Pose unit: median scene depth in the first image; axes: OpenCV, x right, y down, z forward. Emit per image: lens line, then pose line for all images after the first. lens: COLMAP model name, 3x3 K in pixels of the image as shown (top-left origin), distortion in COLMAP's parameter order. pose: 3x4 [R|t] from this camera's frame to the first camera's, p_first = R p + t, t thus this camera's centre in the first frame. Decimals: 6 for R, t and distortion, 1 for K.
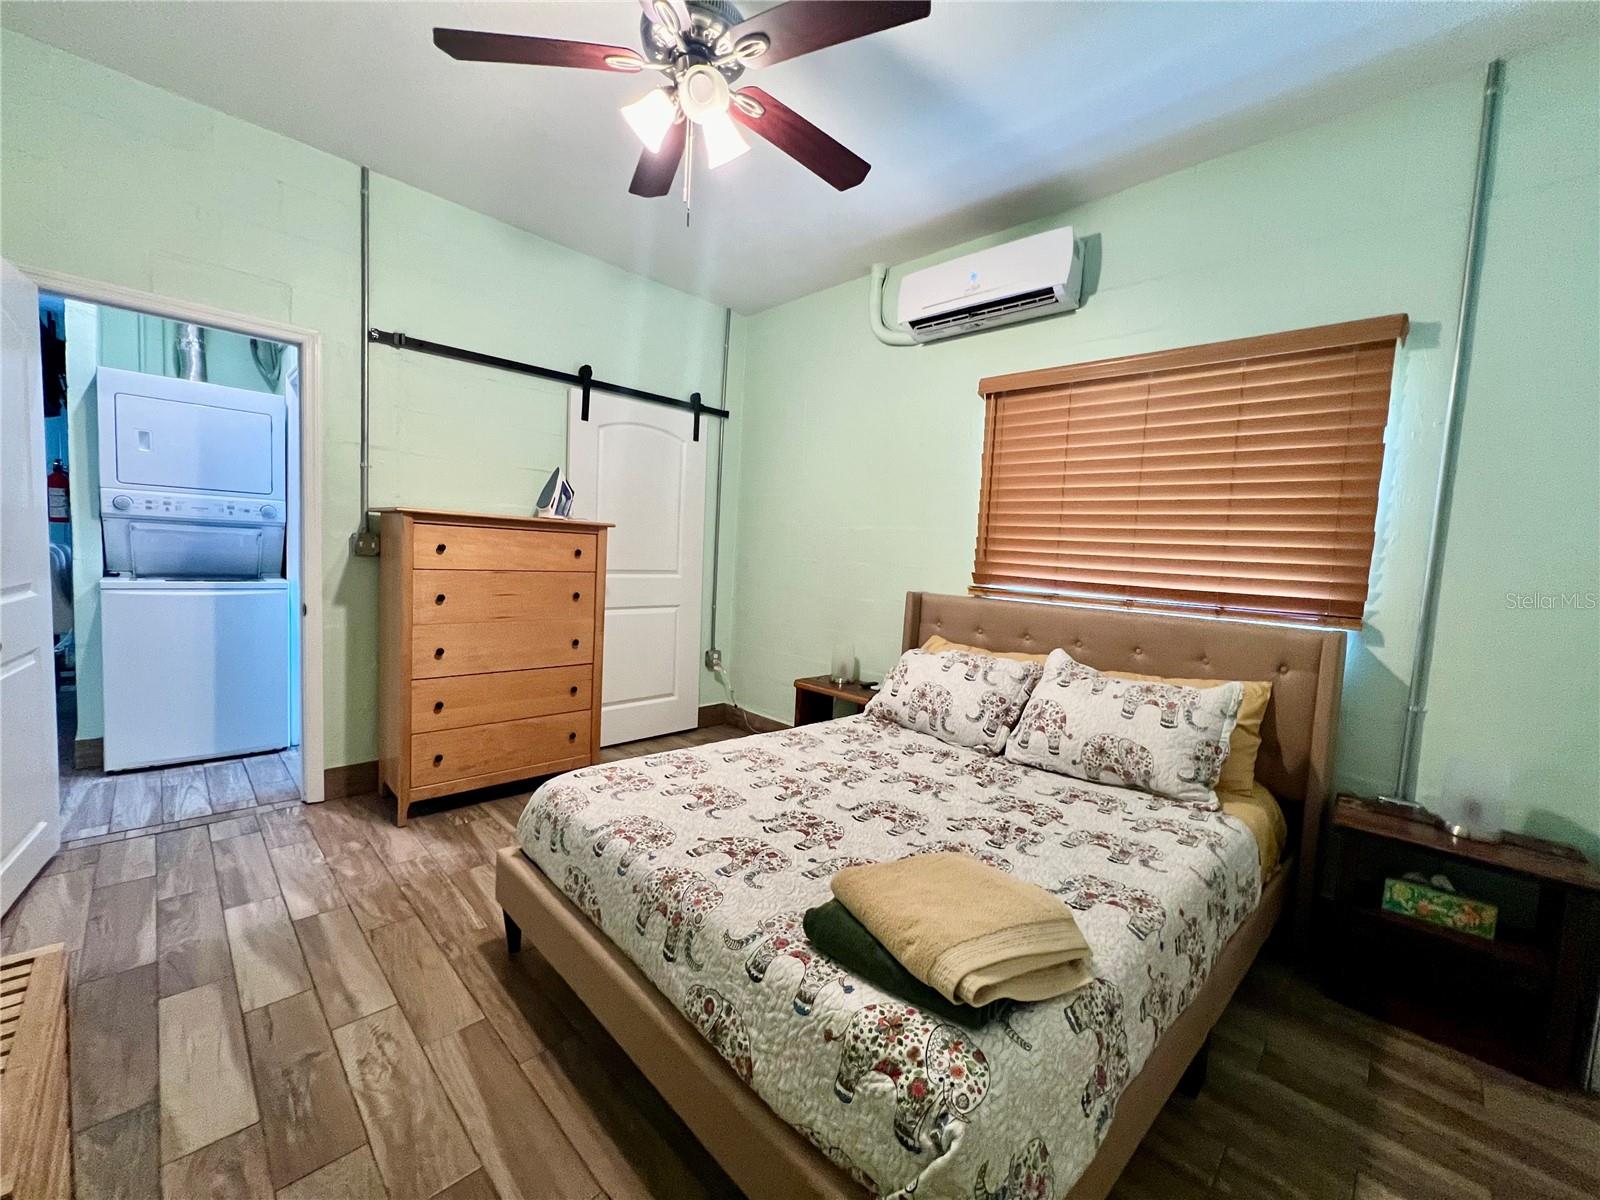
lens RADIAL K [[638.1, 0, 800.0], [0, 638.1, 600.0], [0, 0, 1]] dist [-0.002366, -0.000062]
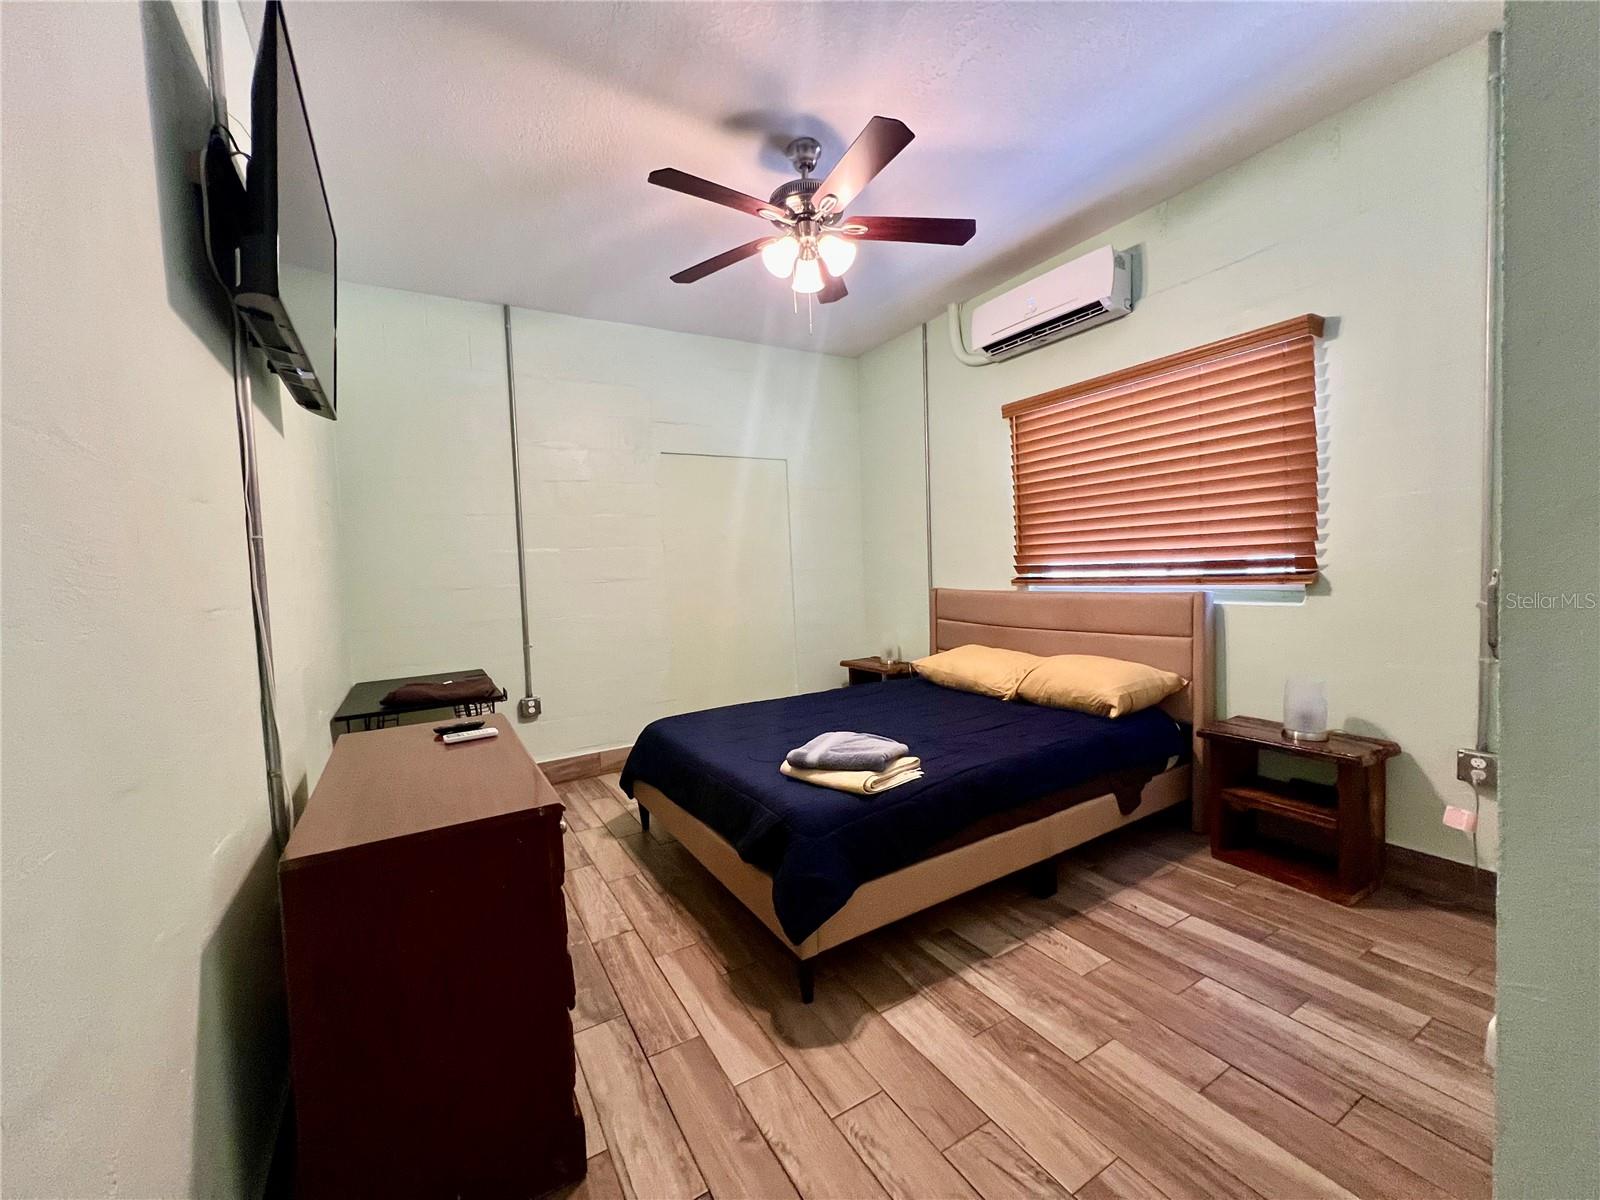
lens RADIAL K [[638.1, 0, 800.0], [0, 638.1, 600.0], [0, 0, 1]] dist [-0.002366, -0.000062]
pose [[0.963247, -0.070606, -0.259173, 0.153195], [0.062180, 0.997240, -0.040578, 0.030952], [0.261323, 0.022971, 0.964978, -0.170632]]
